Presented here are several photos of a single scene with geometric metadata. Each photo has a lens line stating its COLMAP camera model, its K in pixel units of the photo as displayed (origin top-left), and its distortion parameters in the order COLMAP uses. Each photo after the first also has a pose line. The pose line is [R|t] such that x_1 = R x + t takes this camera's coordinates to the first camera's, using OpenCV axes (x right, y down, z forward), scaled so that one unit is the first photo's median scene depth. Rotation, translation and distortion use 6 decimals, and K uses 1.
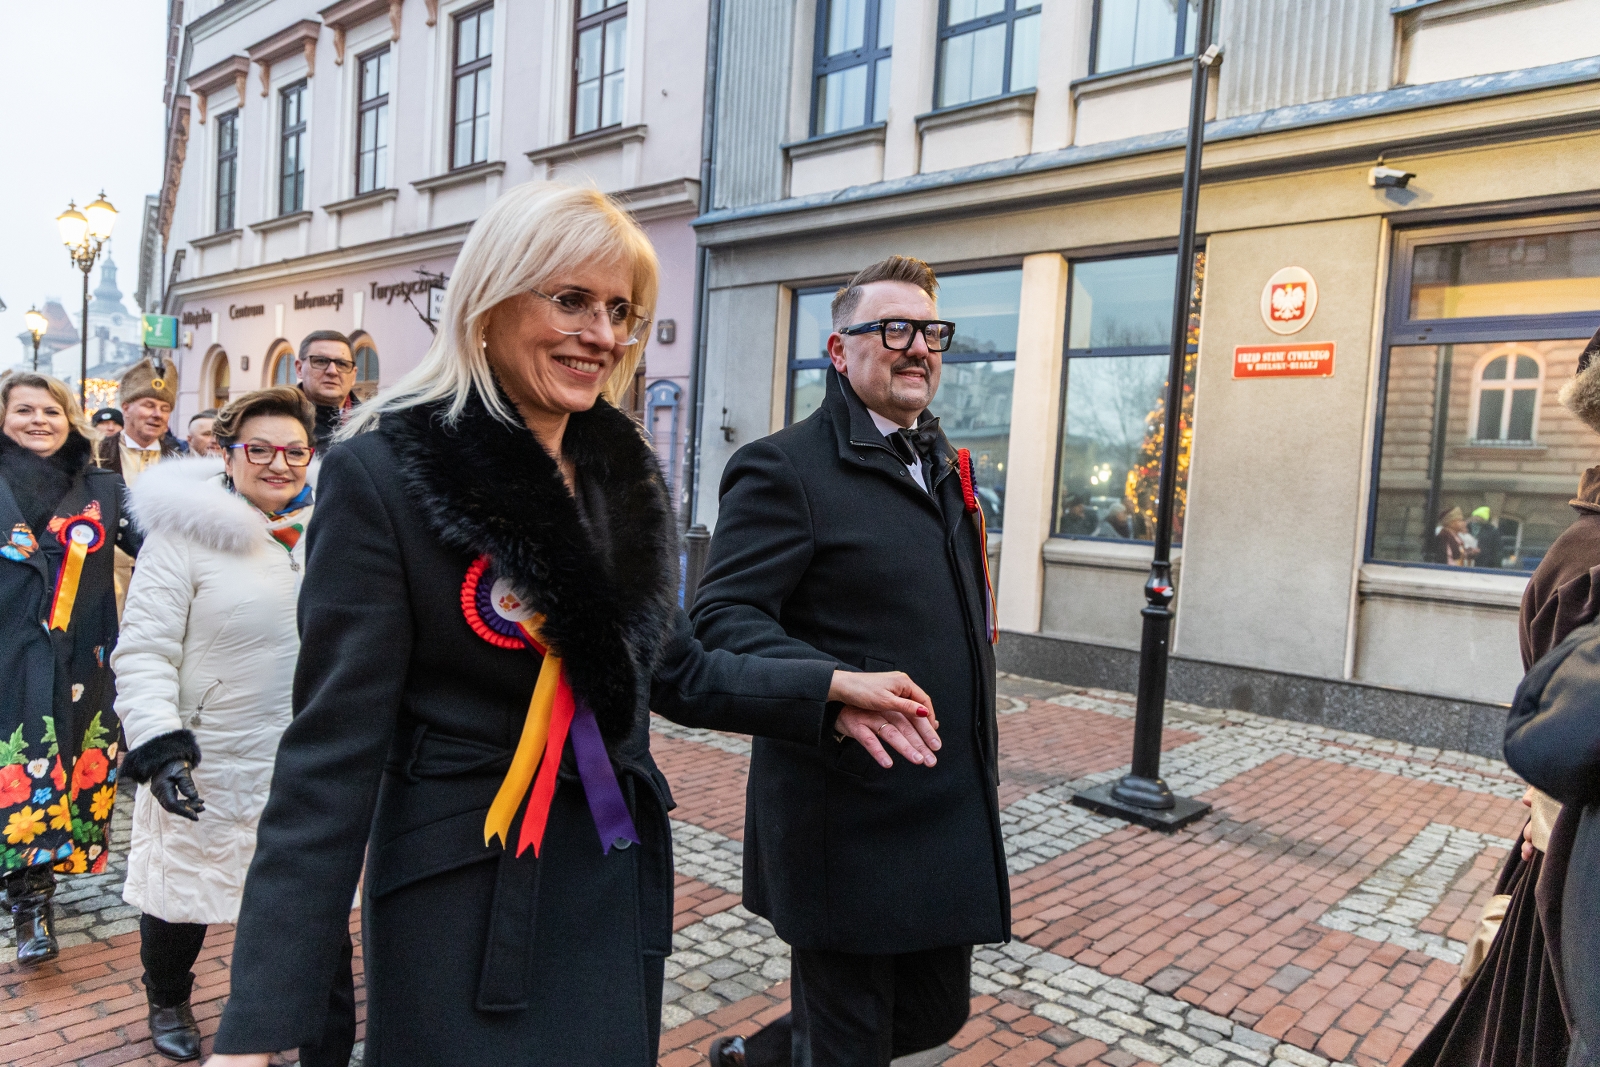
lens RADIAL K [[1097.2, 0, 810.9], [0, 1097.2, 538.9], [0, 0, 1]] dist [0.014511, -0.003129]
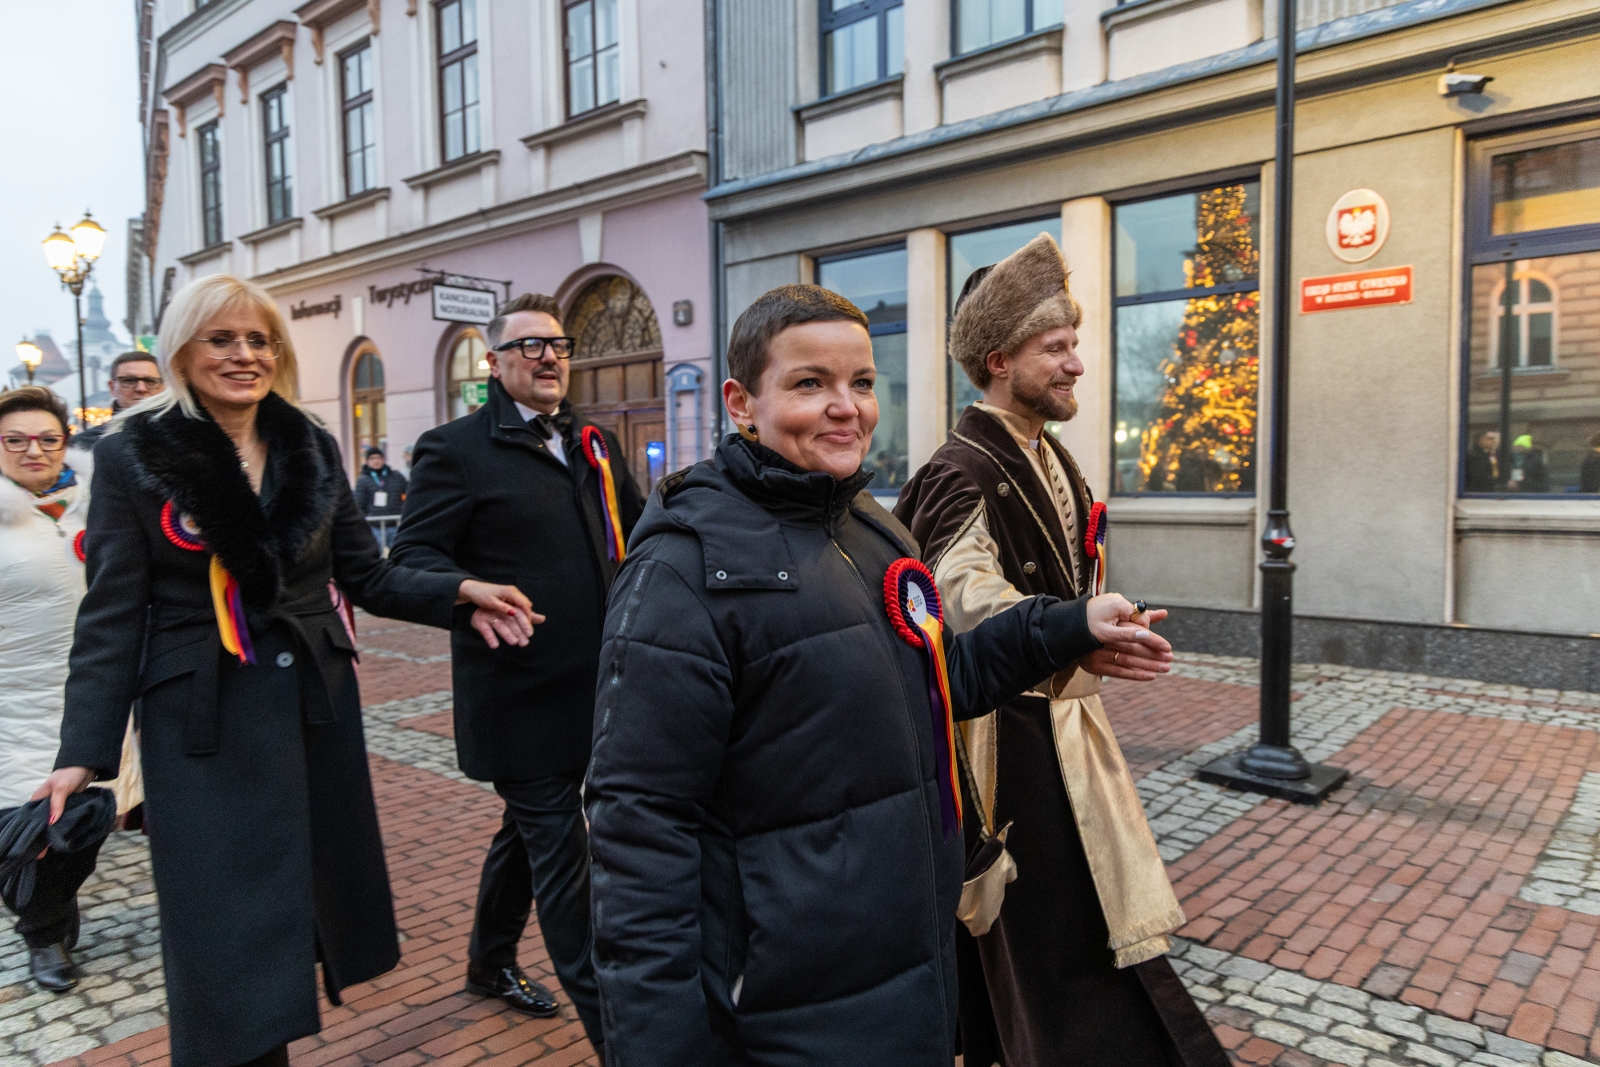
lens RADIAL K [[1097.2, 0, 811.1], [0, 1097.2, 532.7], [0, 0, 1]] dist [0.014511, -0.003129]
pose [[0.997488, -0.070738, -0.003791, -0.038745], [0.070779, 0.997417, 0.012241, 0.000361], [0.002915, -0.012479, 0.999918, 0.045716]]
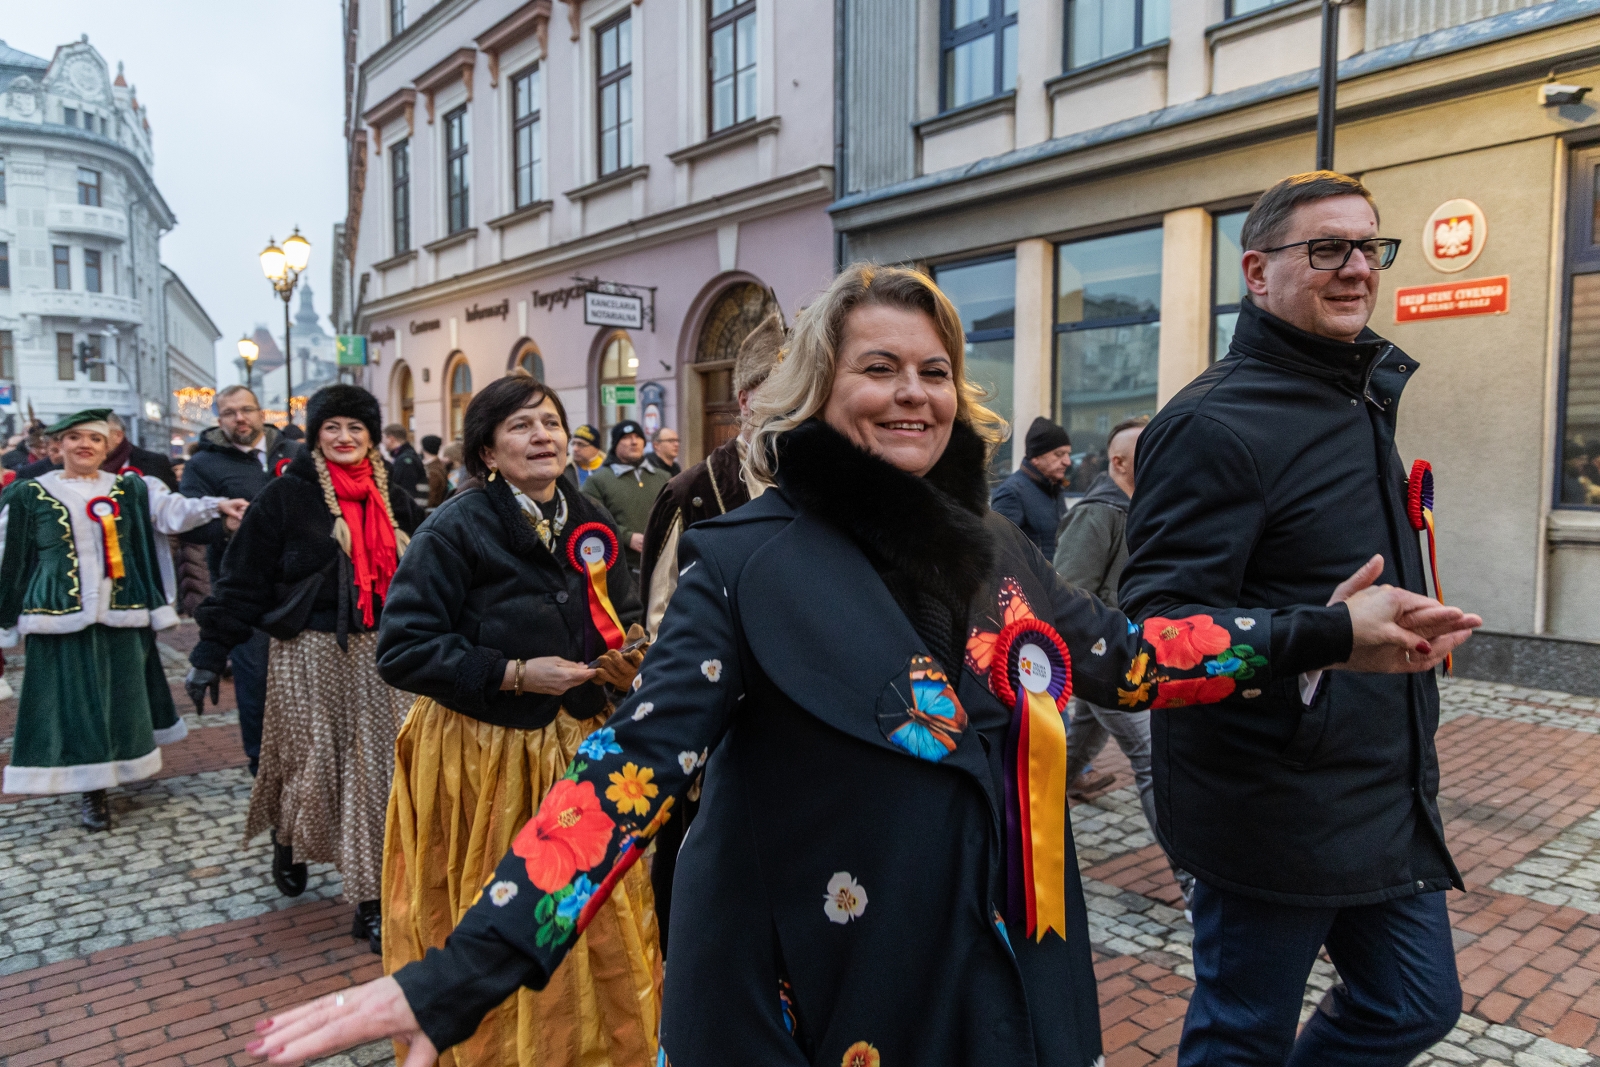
lens RADIAL K [[1097.2, 0, 809.5], [0, 1097.2, 528.2], [0, 0, 1]] dist [0.014511, -0.003129]
pose [[0.987947, -0.048372, -0.147039, 0.012630], [0.050163, 0.998705, 0.008495, -0.001607], [0.146437, -0.015769, 0.989094, -0.017001]]
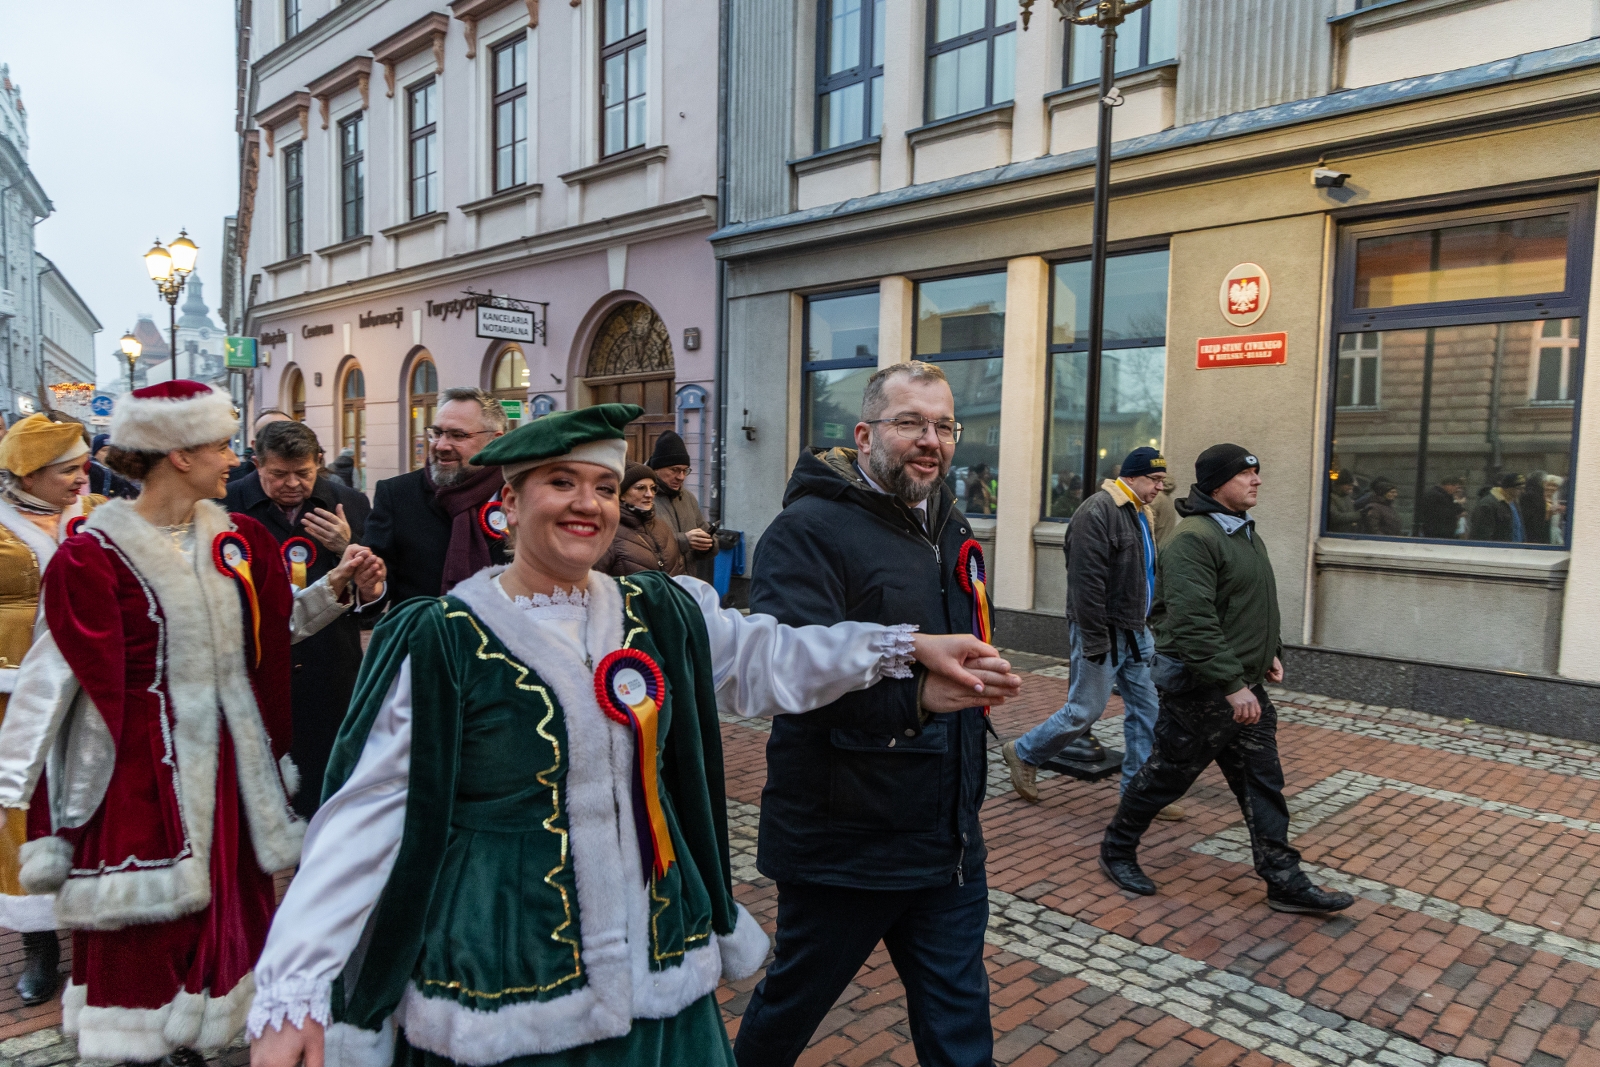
lens RADIAL K [[1097.2, 0, 807.0], [0, 1097.2, 541.3], [0, 0, 1]] dist [0.014511, -0.003129]
pose [[0.997164, -0.033146, -0.067561, 0.061252], [0.034340, 0.999273, 0.016586, -0.006876], [0.066962, -0.018859, 0.997577, -0.087119]]
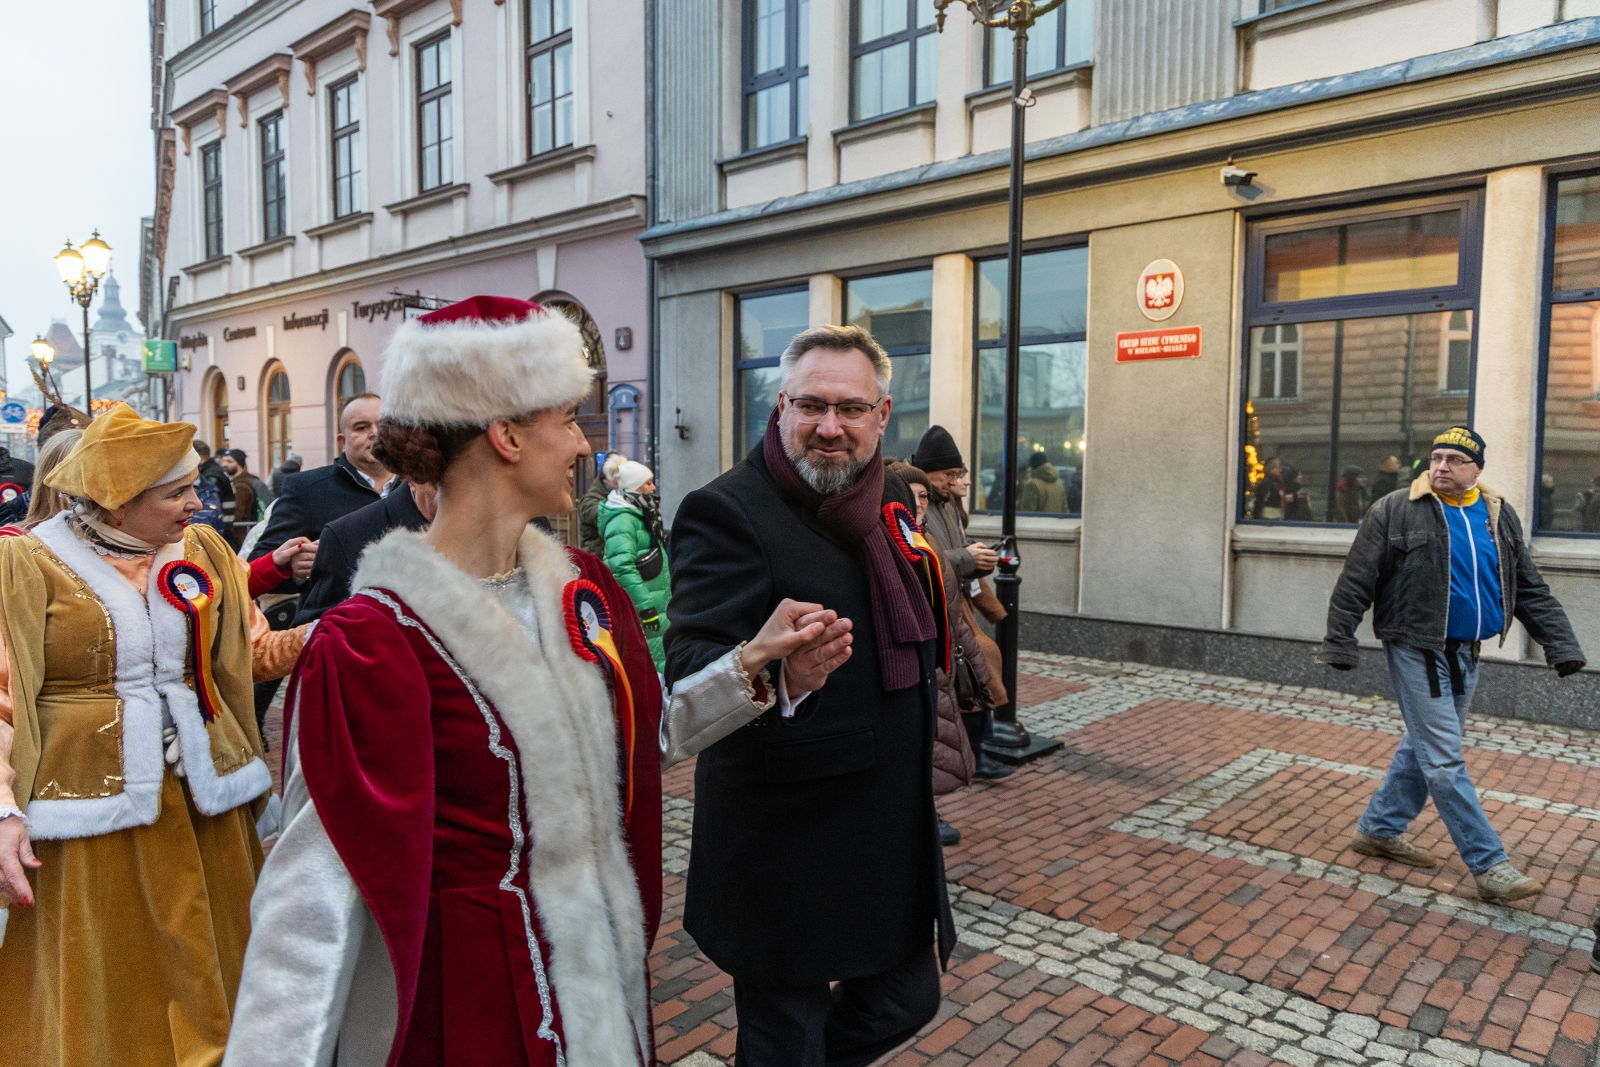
lens RADIAL K [[1097.2, 0, 807.9], [0, 1097.2, 536.4], [0, 0, 1]] dist [0.014511, -0.003129]
pose [[0.998548, -0.051848, -0.014619, 0.070650], [0.052076, 0.998520, 0.015659, -0.004337], [0.013785, -0.016398, 0.999771, -0.093975]]
